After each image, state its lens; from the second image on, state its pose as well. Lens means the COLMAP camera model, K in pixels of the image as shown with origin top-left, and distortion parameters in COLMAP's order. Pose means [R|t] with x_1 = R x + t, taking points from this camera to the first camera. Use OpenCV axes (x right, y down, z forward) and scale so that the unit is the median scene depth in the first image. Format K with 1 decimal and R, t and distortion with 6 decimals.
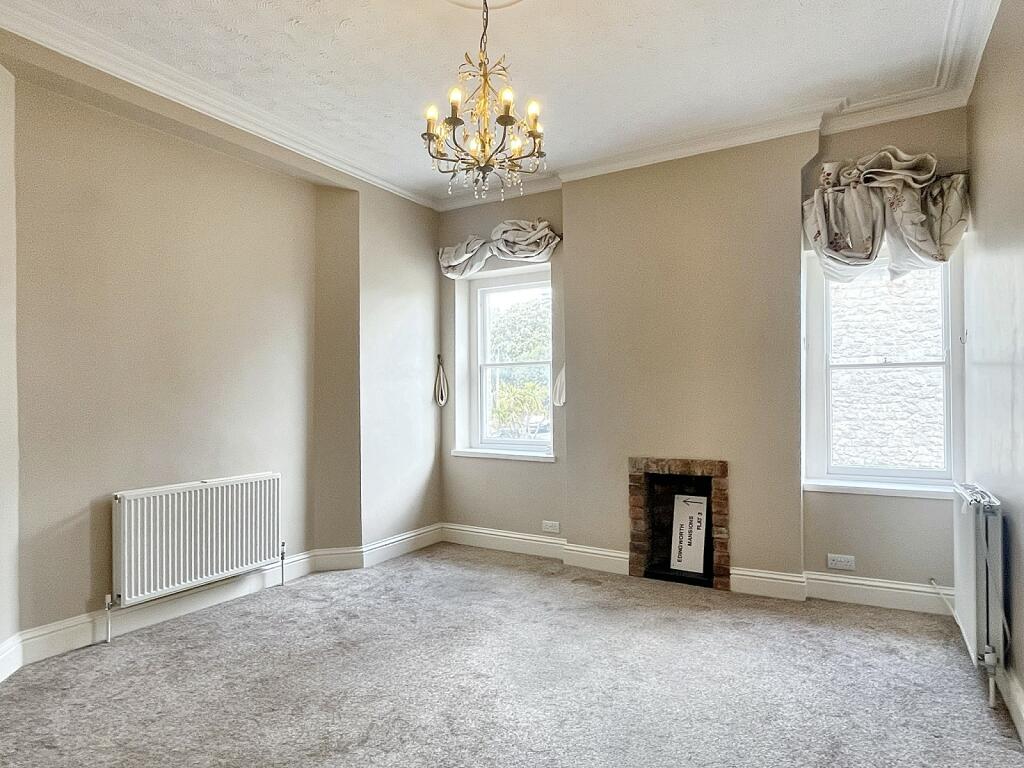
lens RADIAL K [[605.0, 0, 513.5], [0, 605.0, 392.0], [0, 0, 1]] dist [0.000046, -0.001102]
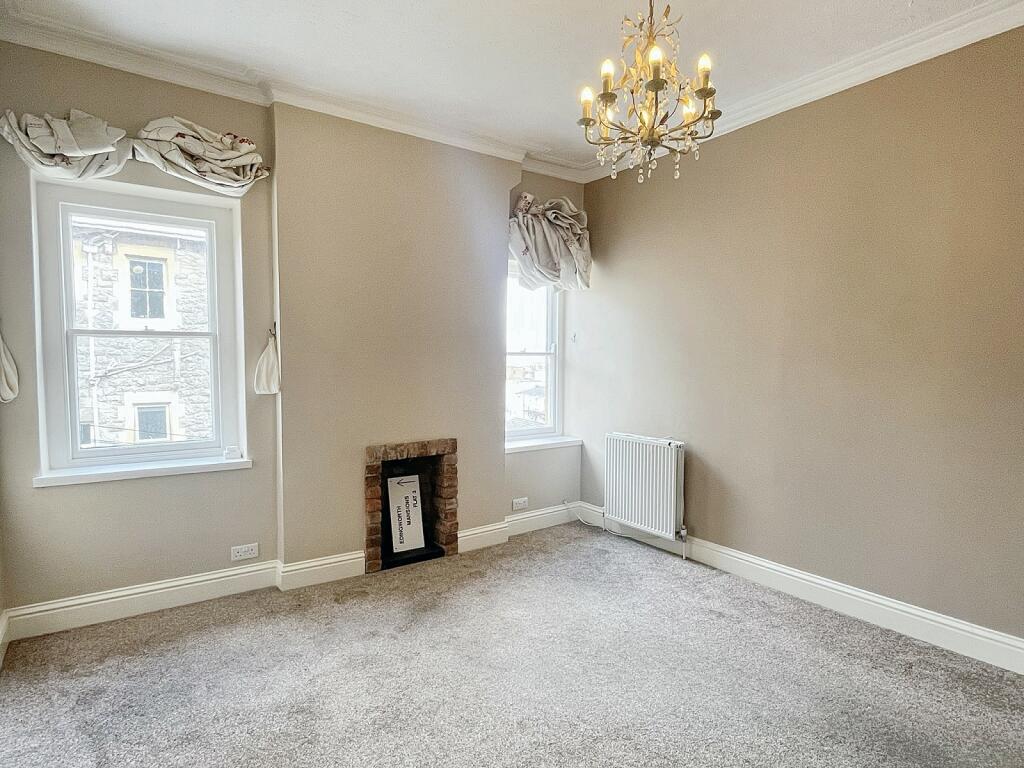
lens RADIAL K [[560.2, 0, 510.5], [0, 560.2, 391.1], [0, 0, 1]] dist [-0.002523, -0.001666]
pose [[0.405166, -0.044092, 0.913179, -0.497075], [-0.011535, 0.998510, 0.053330, -0.024653], [-0.914170, -0.032141, 0.404054, 0.469494]]
